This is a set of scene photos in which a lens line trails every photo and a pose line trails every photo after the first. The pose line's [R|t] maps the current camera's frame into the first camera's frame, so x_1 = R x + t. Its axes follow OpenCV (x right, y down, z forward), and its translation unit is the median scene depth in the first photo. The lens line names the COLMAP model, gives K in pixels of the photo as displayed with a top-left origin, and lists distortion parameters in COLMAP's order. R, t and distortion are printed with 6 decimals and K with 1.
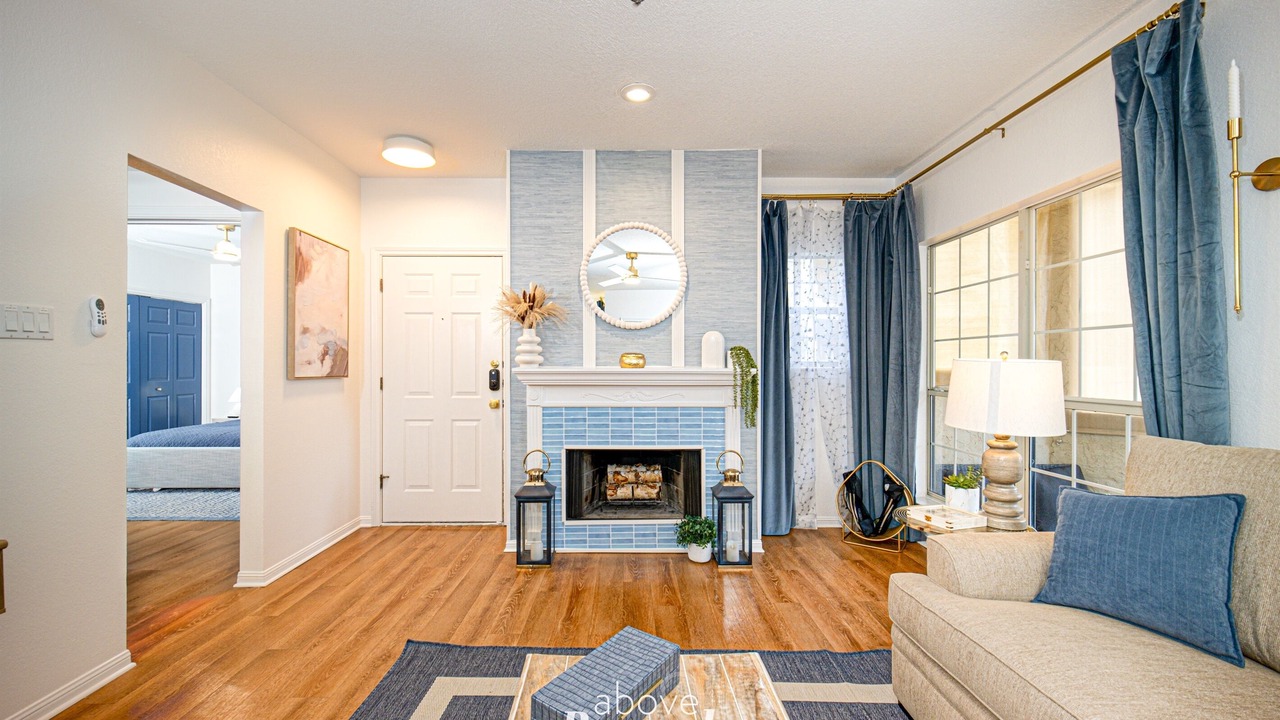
lens RADIAL K [[517.4, 0, 621.7], [0, 517.4, 363.4], [0, 0, 1]] dist [0.001035, 0.000020]
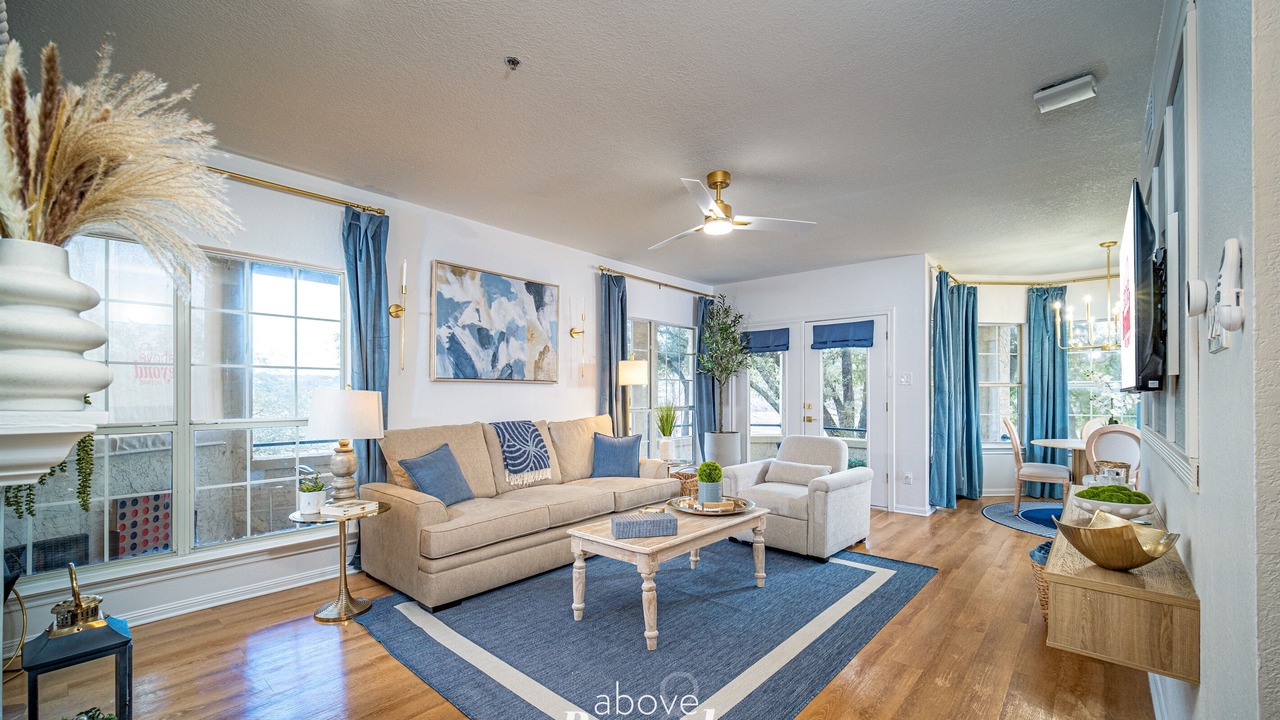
lens RADIAL K [[517.4, 0, 656.5], [0, 517.4, 389.2], [0, 0, 1]] dist [0.001035, 0.000020]
pose [[-0.770819, 0.002607, 0.637049, -0.528577], [-0.003067, 0.999965, -0.007803, -0.000434], [-0.637047, -0.007968, -0.770783, 0.968801]]
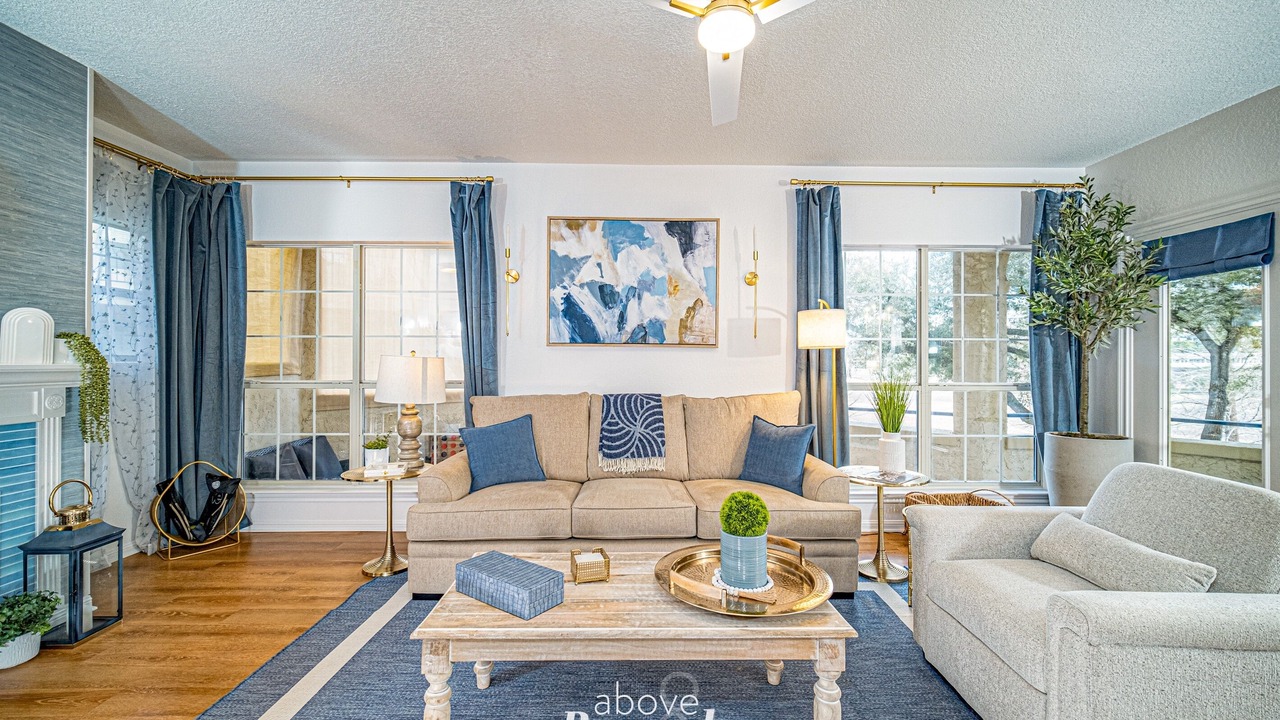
lens RADIAL K [[517.4, 0, 644.3], [0, 517.4, 354.7], [0, 0, 1]] dist [0.001035, 0.000020]
pose [[-0.028269, 0.009017, 0.999560, -0.492726], [-0.004929, 0.999946, -0.009160, -0.000333], [-0.999588, -0.005185, -0.028223, 0.225841]]
